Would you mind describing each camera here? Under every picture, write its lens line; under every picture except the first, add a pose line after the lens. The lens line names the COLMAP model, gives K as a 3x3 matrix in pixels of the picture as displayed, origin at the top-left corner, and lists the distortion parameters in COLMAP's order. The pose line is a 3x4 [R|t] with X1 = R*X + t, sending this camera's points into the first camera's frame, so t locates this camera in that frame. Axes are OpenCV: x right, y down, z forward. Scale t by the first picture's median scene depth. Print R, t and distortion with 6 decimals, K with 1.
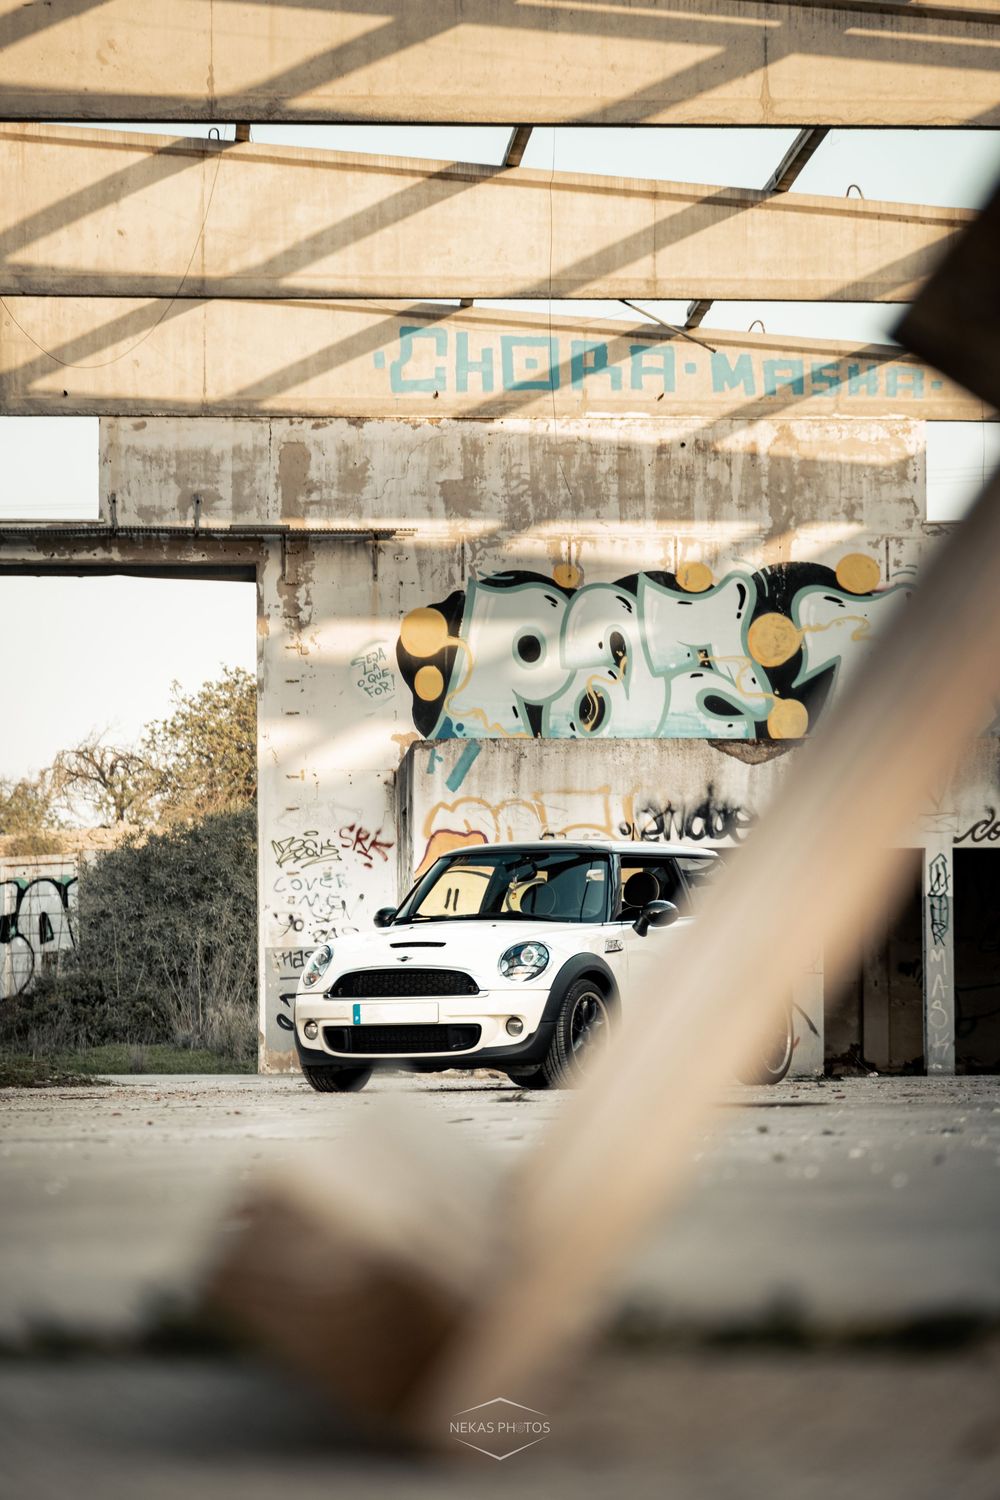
lens RADIAL K [[5003.9, 0, 504.4], [0, 5003.9, 738.4], [0, 0, 1]] dist [-0.169065, 0.000000]
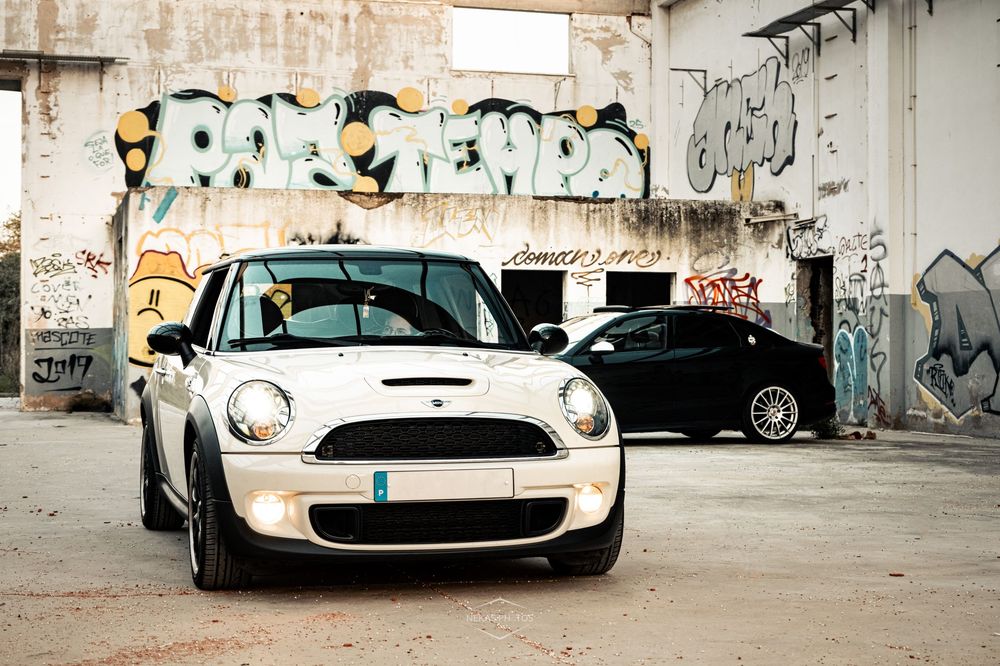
lens RADIAL K [[1744.7, 0, 506.0], [0, 1744.7, 325.9], [0, 0, 1]] dist [-0.020525, 0.000000]
pose [[0.978536, 0.010197, 0.205822, -0.013500], [-0.019762, 0.998815, 0.044469, 0.014077], [-0.205124, -0.047582, 0.977579, 0.446990]]
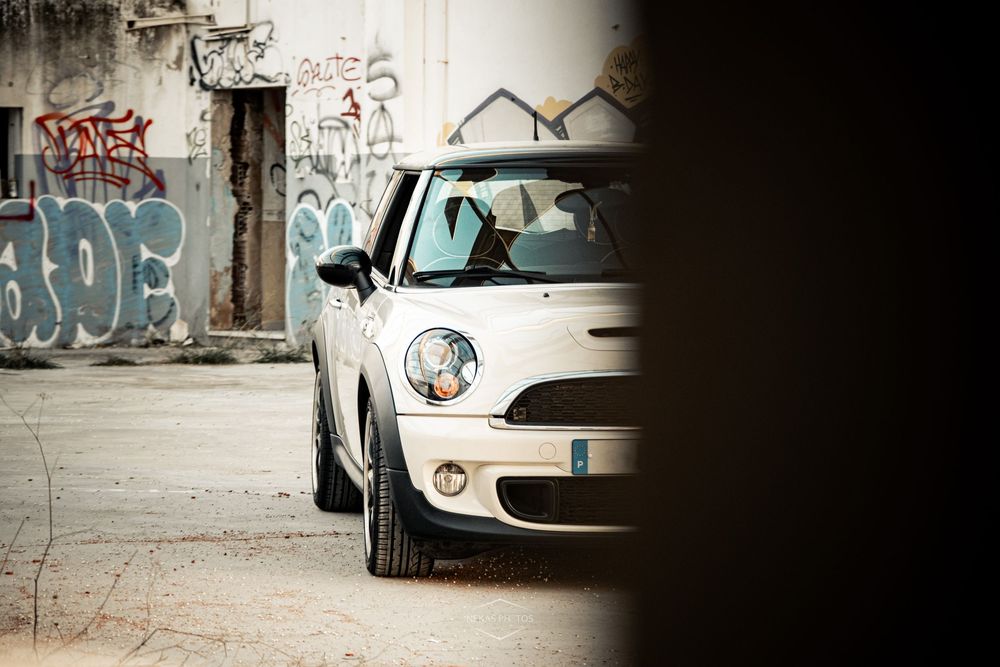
lens RADIAL K [[3335.9, 0, 501.4], [0, 3335.9, 335.8], [0, 0, 1]] dist [-0.169065, 0.000000]
pose [[0.822338, -0.010309, 0.568906, -0.120892], [-0.047576, 0.995089, 0.086802, 0.005765], [-0.567007, -0.098447, 0.817809, 0.400727]]
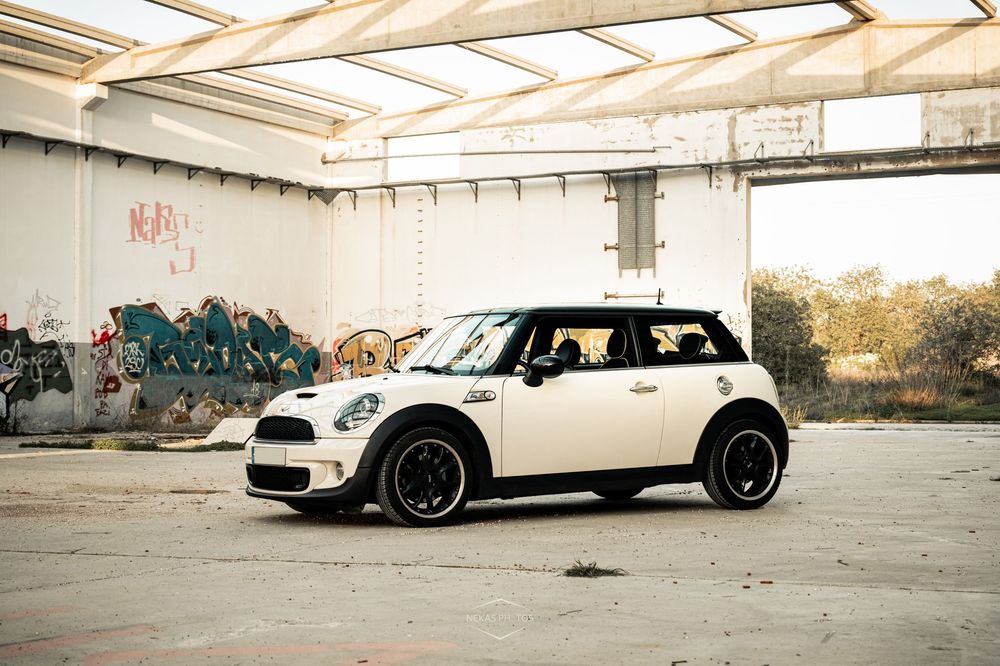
lens RADIAL K [[1606.8, 0, 500.1], [0, 1606.8, 329.3], [0, 0, 1]] dist [-0.015044, 0.000000]
pose [[0.838675, -0.008720, -0.544562, 0.120890], [0.024282, 0.999476, 0.021392, 0.010331], [0.544091, -0.031164, 0.838448, 0.384757]]
